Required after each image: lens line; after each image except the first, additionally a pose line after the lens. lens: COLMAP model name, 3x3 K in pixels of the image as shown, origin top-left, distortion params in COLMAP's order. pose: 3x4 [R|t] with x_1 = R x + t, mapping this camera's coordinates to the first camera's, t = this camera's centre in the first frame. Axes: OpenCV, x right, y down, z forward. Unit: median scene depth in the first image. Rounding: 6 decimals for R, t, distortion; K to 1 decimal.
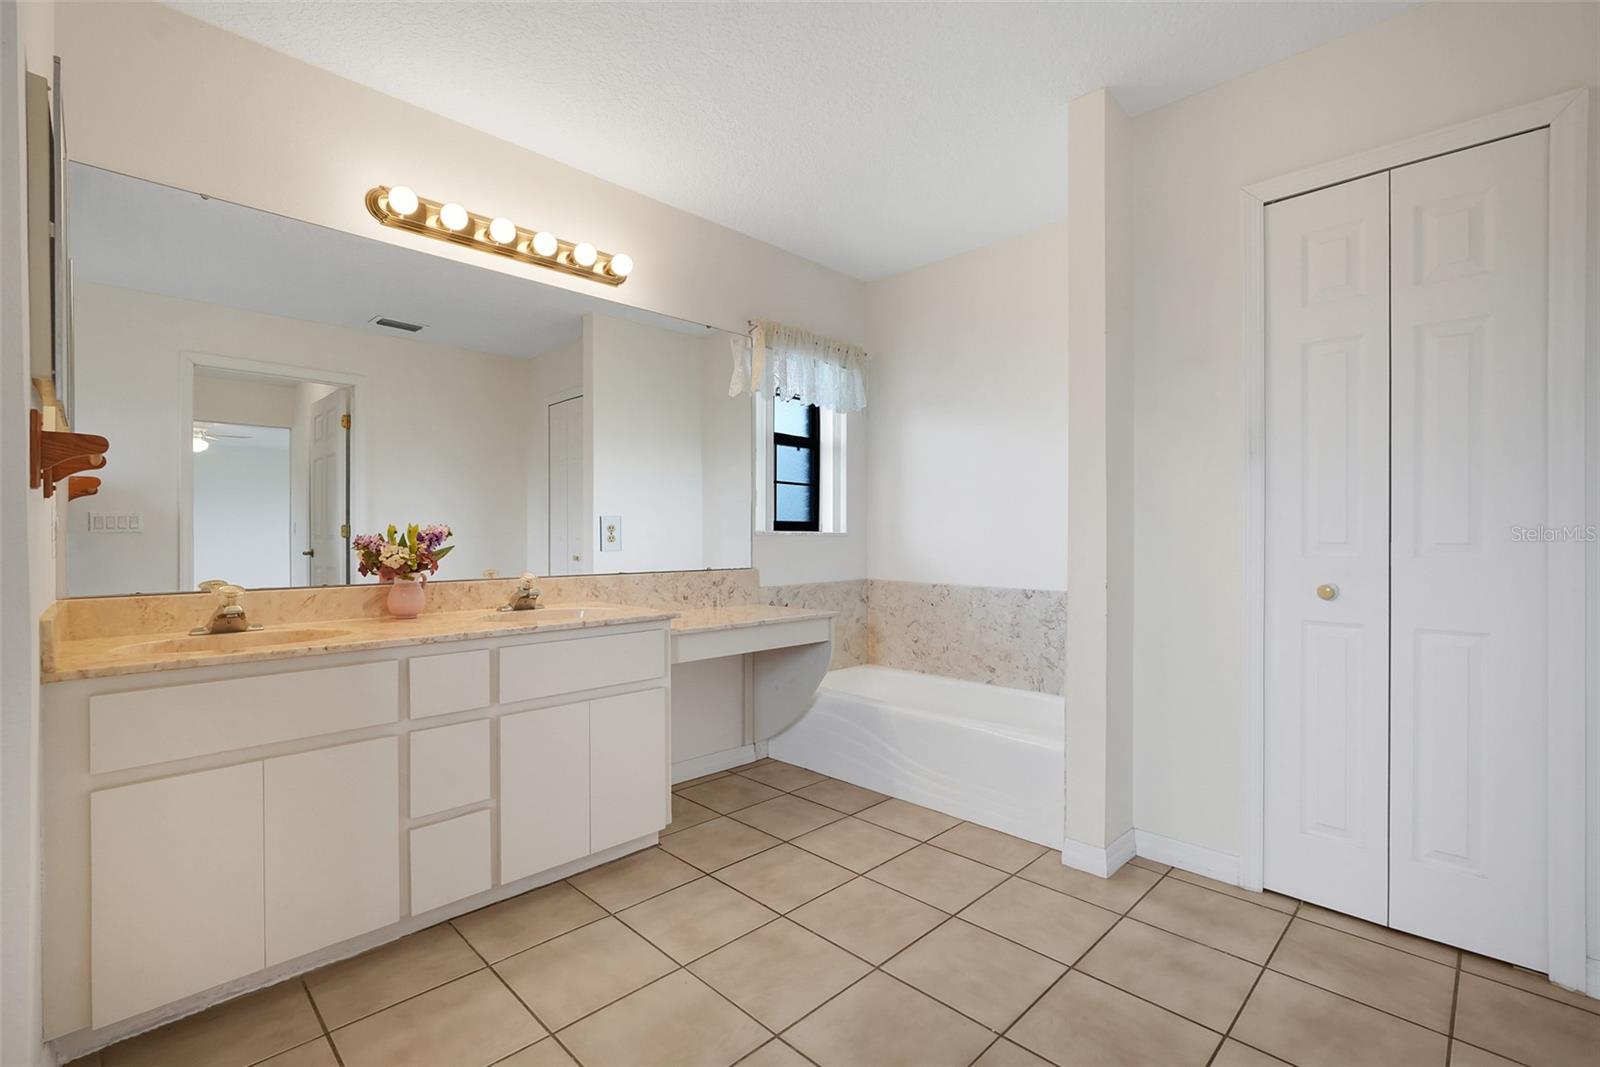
lens RADIAL K [[708.3, 0, 798.6], [0, 708.3, 540.6], [0, 0, 1]] dist [-0.007994, 0.002724]
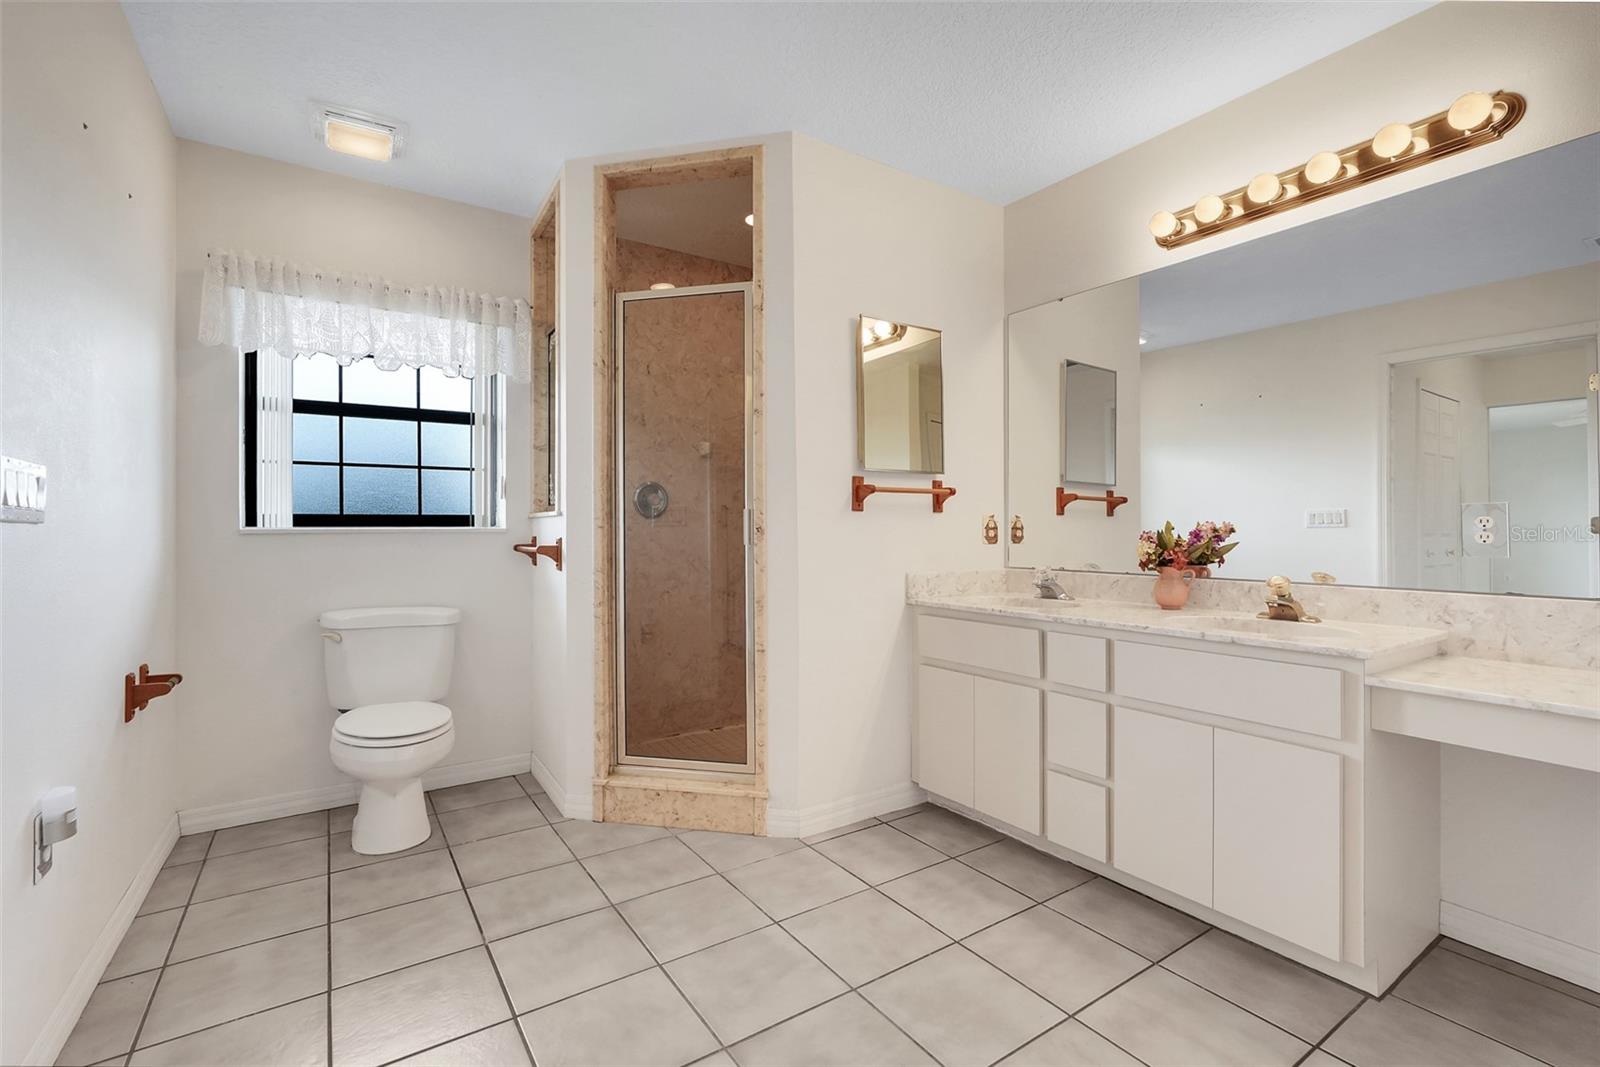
lens RADIAL K [[708.3, 0, 797.8], [0, 708.3, 526.6], [0, 0, 1]] dist [-0.007994, 0.002724]
pose [[-0.190615, -0.000024, -0.981665, 0.686217], [-0.003515, 0.999994, 0.000659, -0.016049], [0.981659, 0.003577, -0.190614, 0.726655]]
